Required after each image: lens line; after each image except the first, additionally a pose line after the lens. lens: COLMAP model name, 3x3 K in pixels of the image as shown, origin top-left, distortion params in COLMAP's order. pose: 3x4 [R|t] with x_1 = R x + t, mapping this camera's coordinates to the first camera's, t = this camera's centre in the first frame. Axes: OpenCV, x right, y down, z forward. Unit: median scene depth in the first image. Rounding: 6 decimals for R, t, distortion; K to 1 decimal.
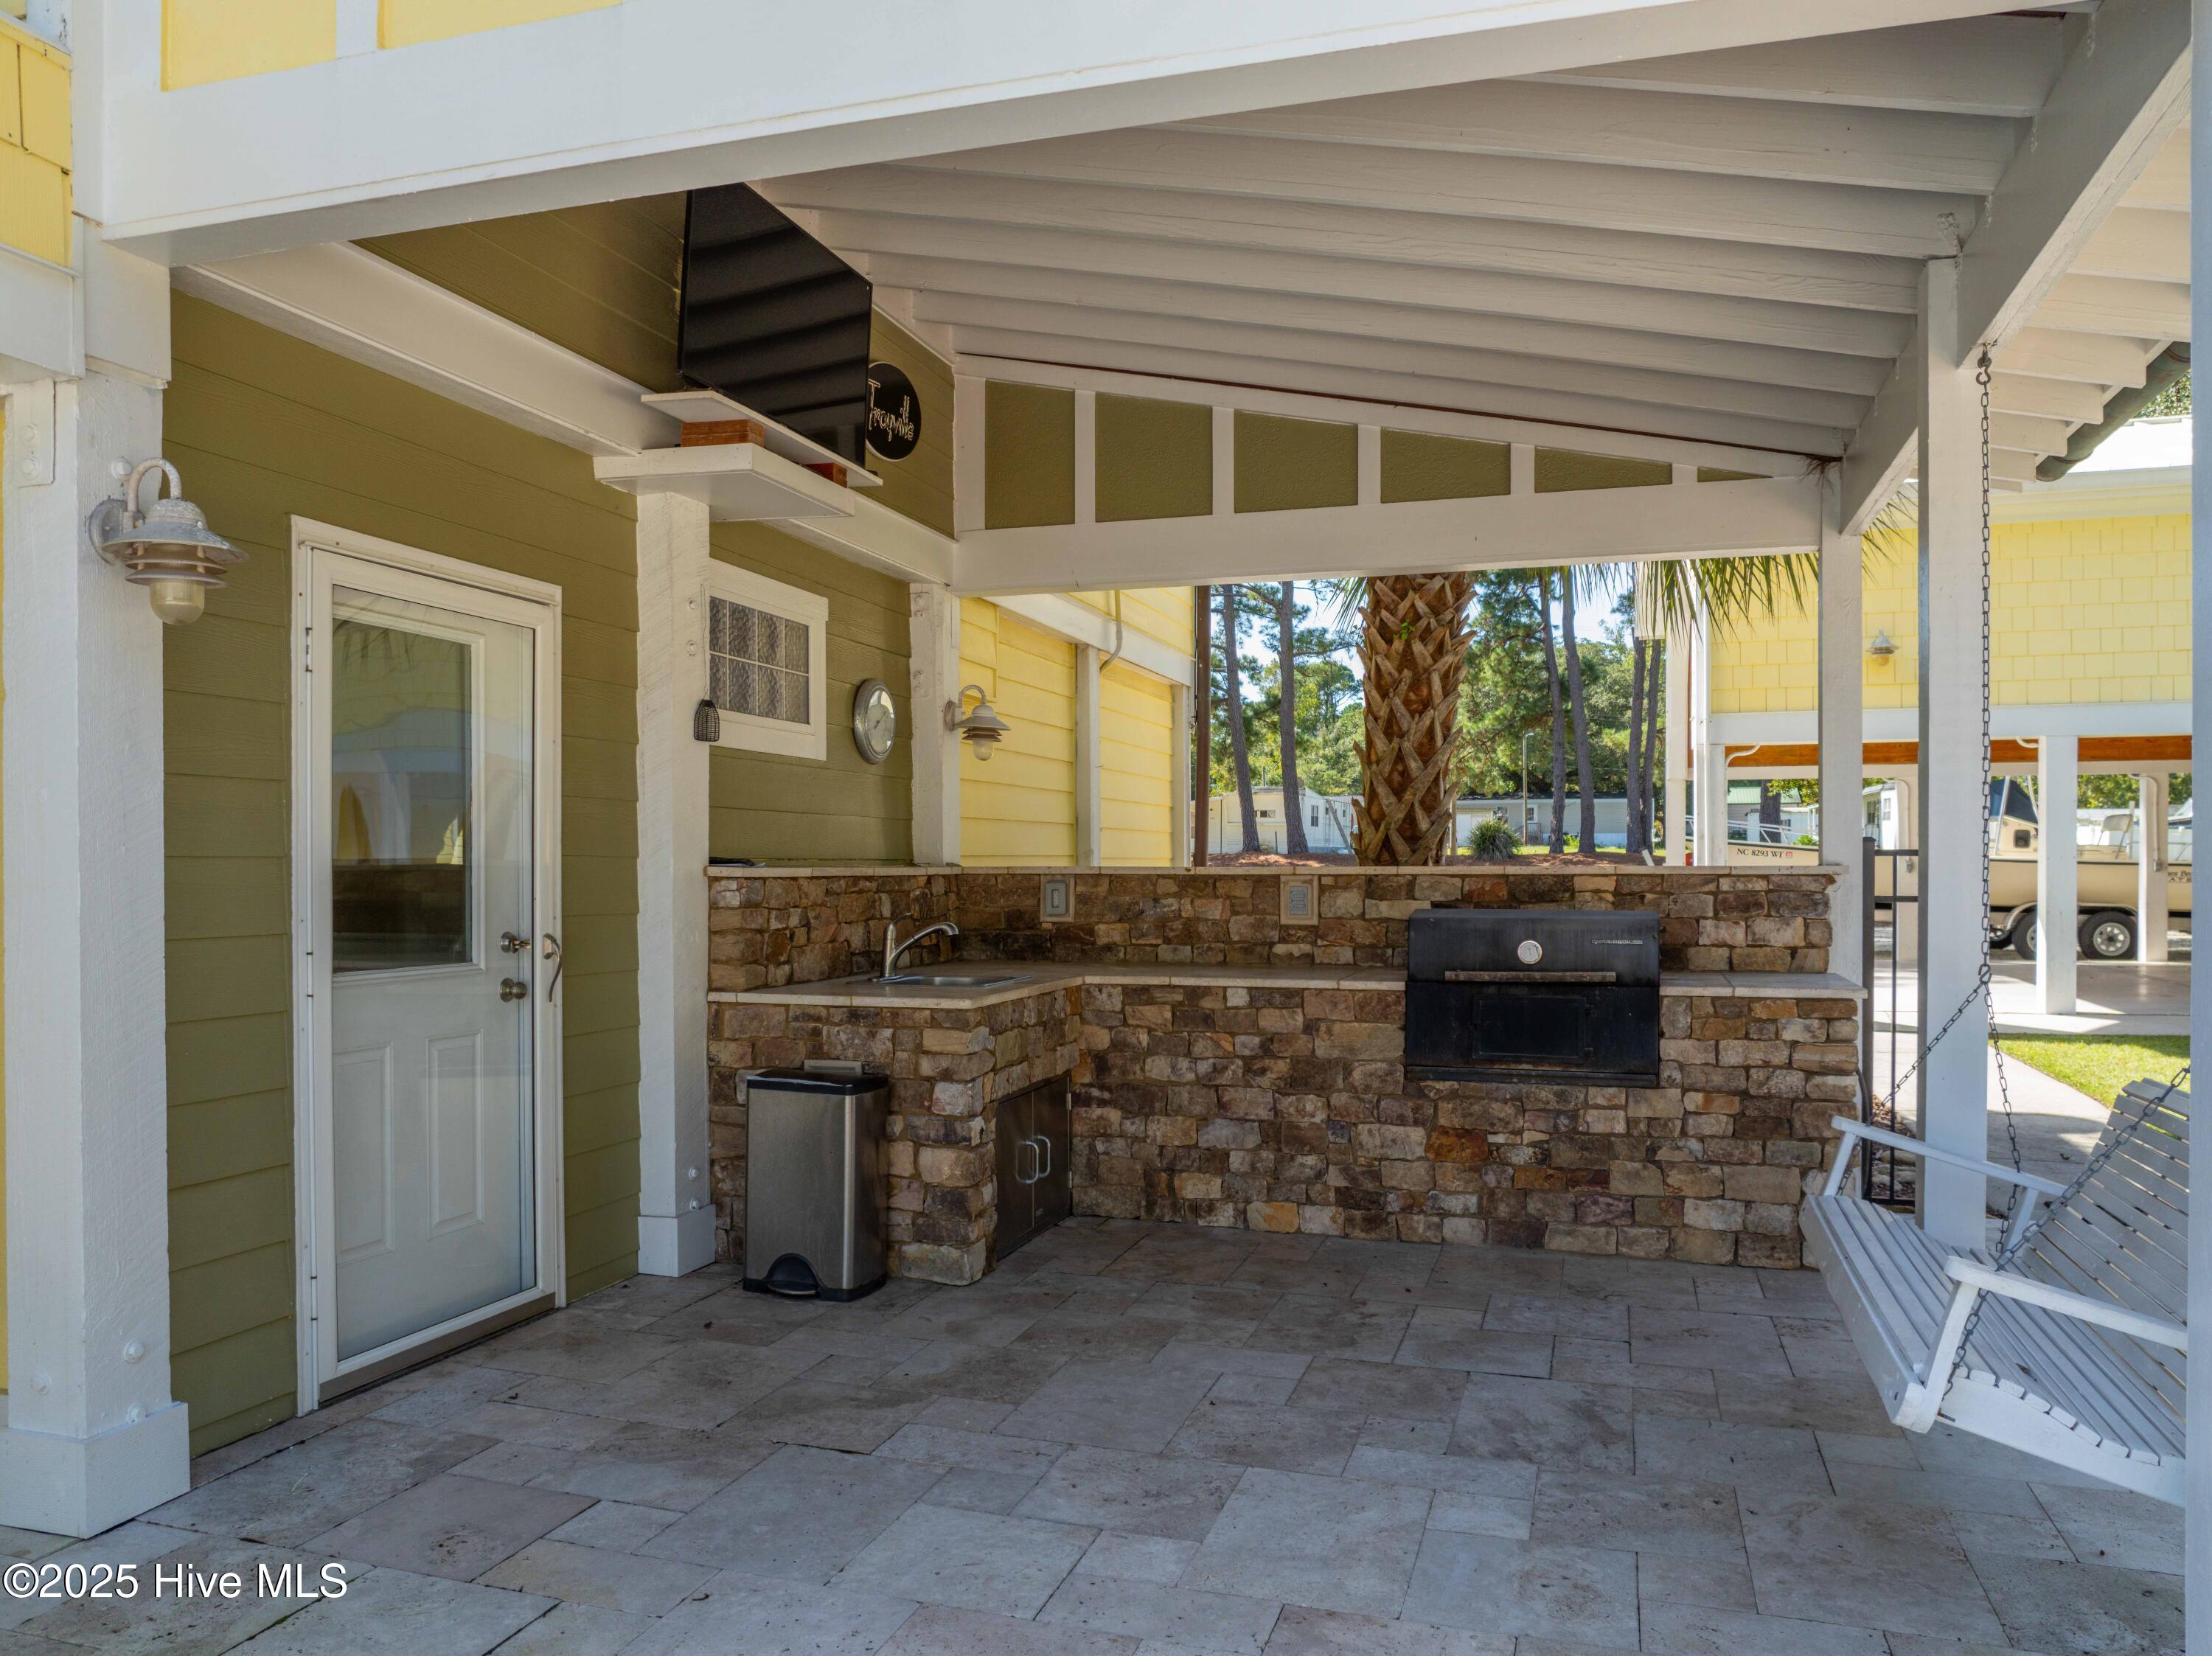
lens RADIAL K [[1613.4, 0, 1111.7], [0, 1613.4, 890.2], [0, 0, 1]] dist [-0.028469, 0.001978]
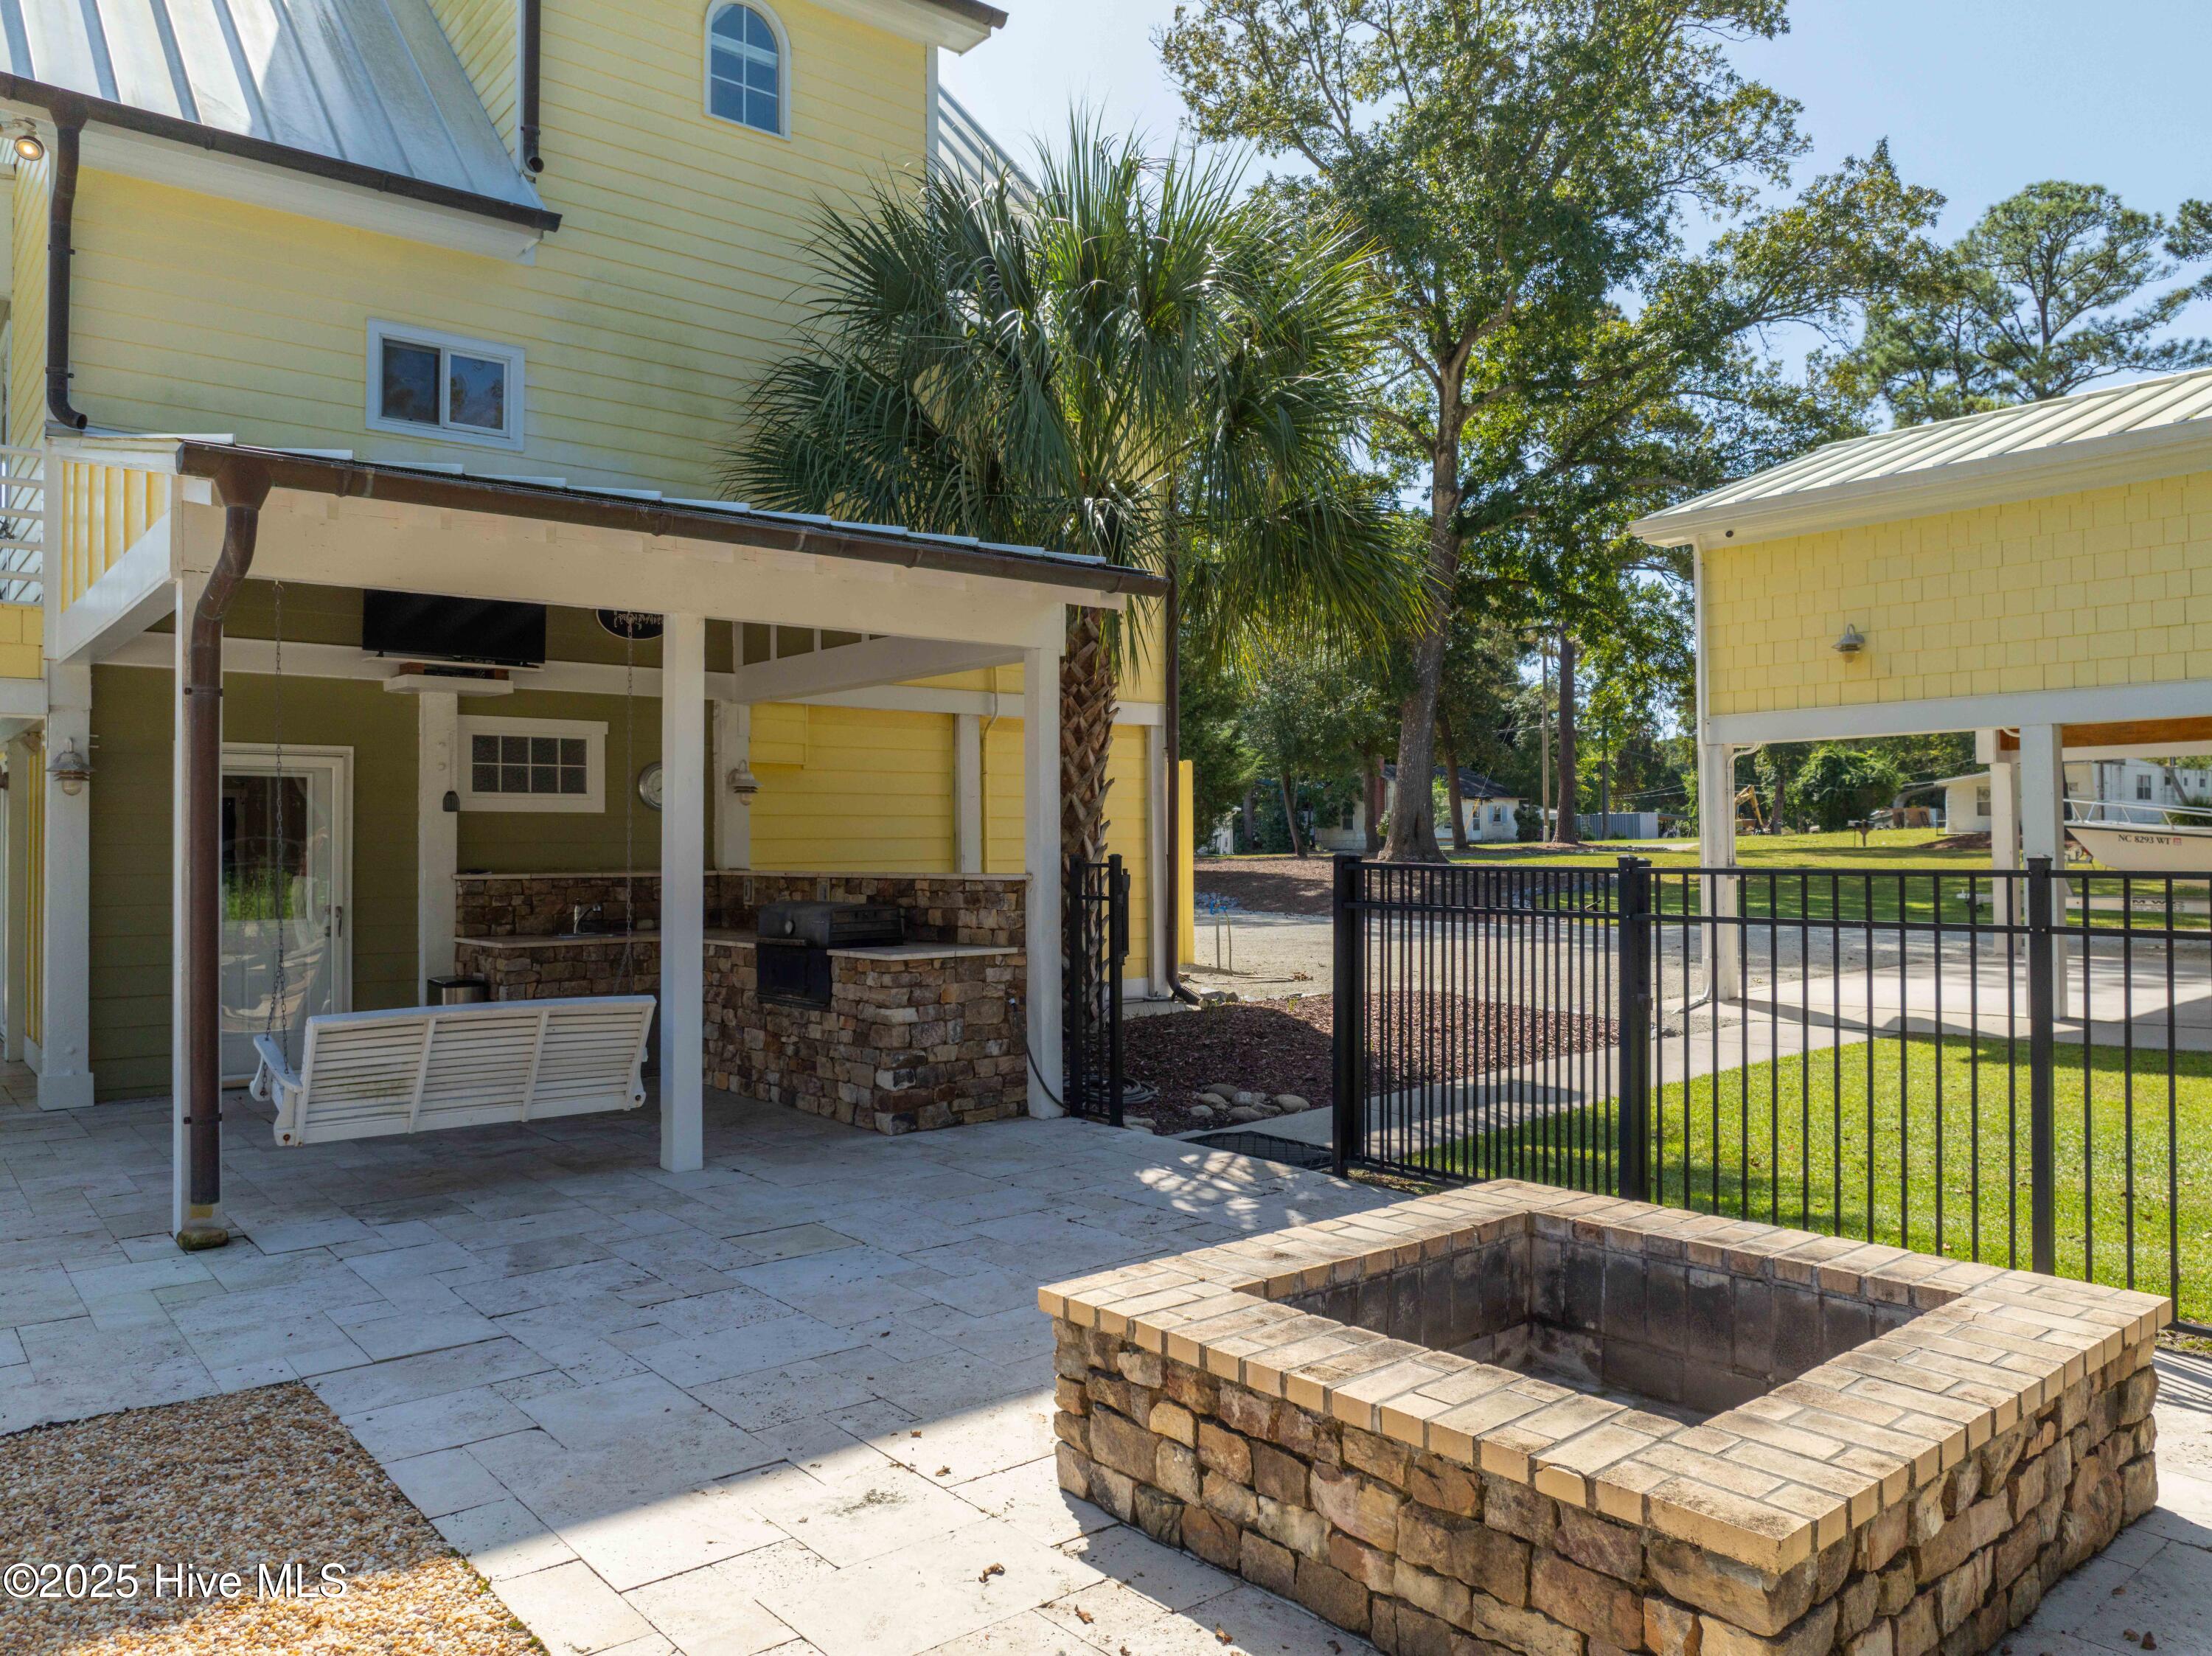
lens RADIAL K [[1566.6, 0, 1112.3], [0, 1566.6, 825.6], [0, 0, 1]] dist [-0.043713, 0.012072]
pose [[0.845163, -0.011397, -0.534387, 1.442990], [-0.001380, 0.999723, -0.023504, -0.030019], [0.534507, 0.020602, 0.844913, -0.194250]]
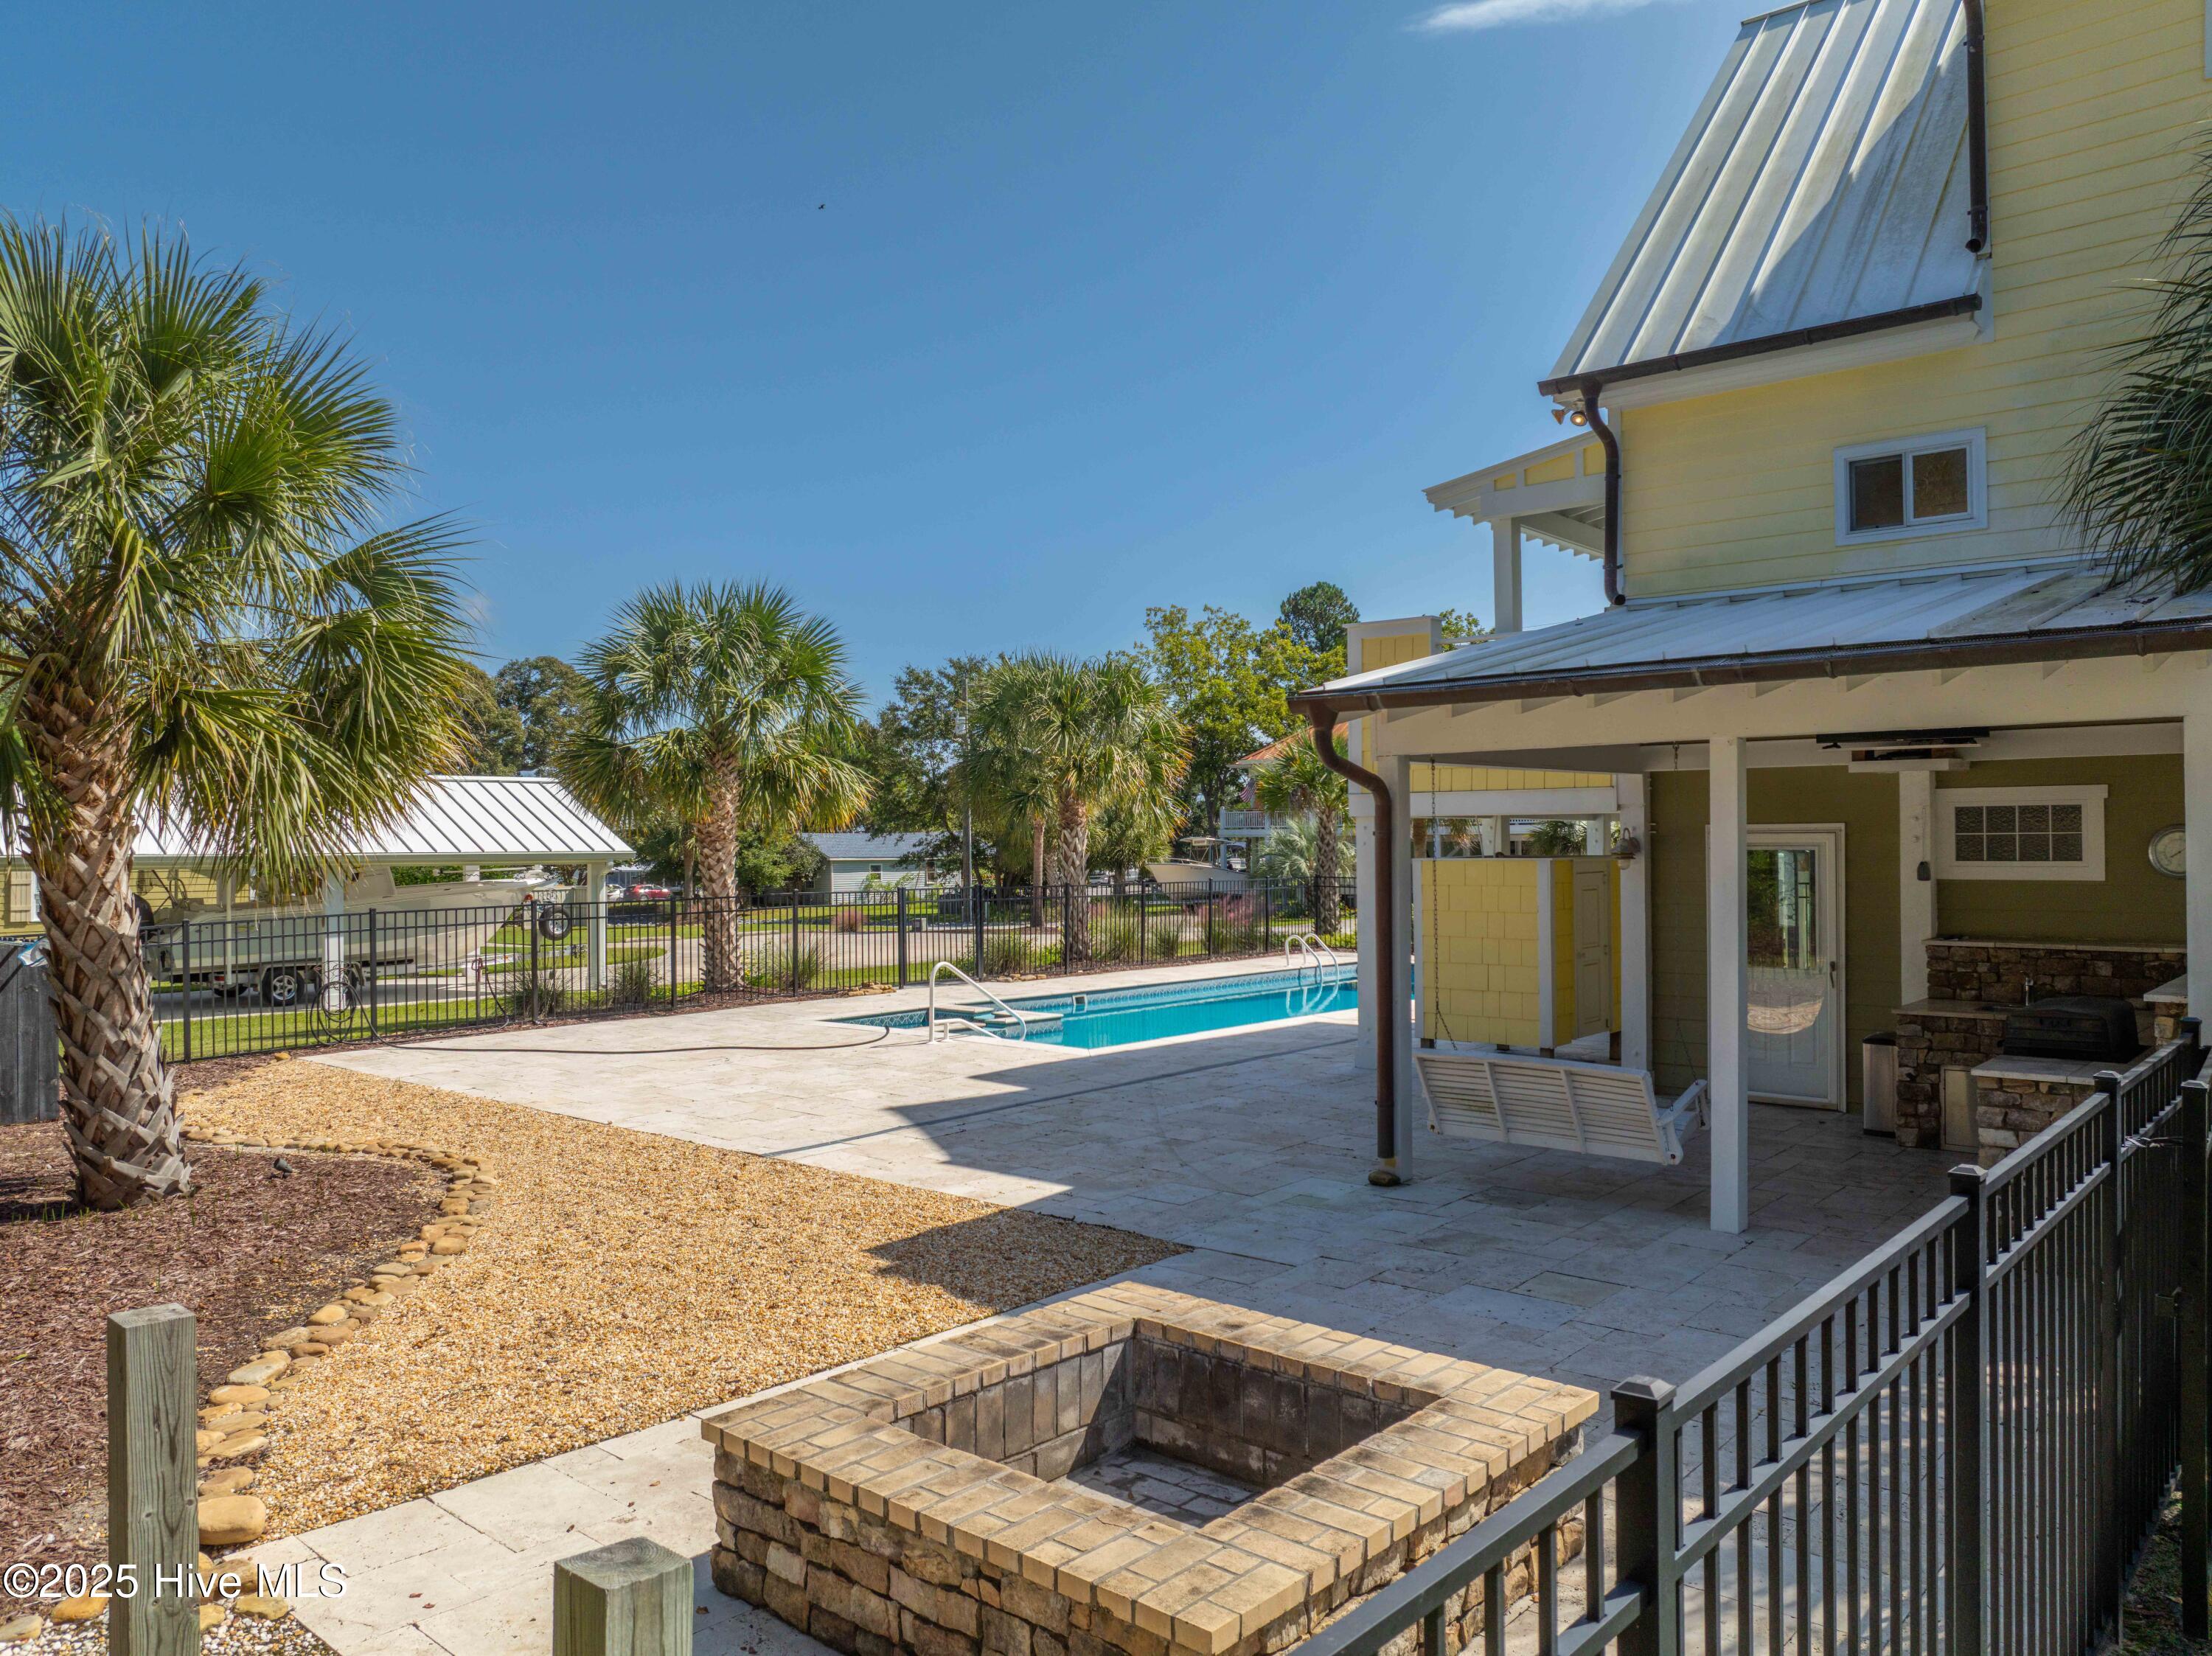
lens RADIAL K [[1566.6, 0, 1112.3], [0, 1566.6, 825.6], [0, 0, 1]] dist [-0.043713, 0.012072]
pose [[-0.405976, -0.004680, -0.913872, 2.038574], [-0.003596, 0.999987, -0.003523, -0.151705], [0.913877, 0.001856, -0.405988, 0.825844]]
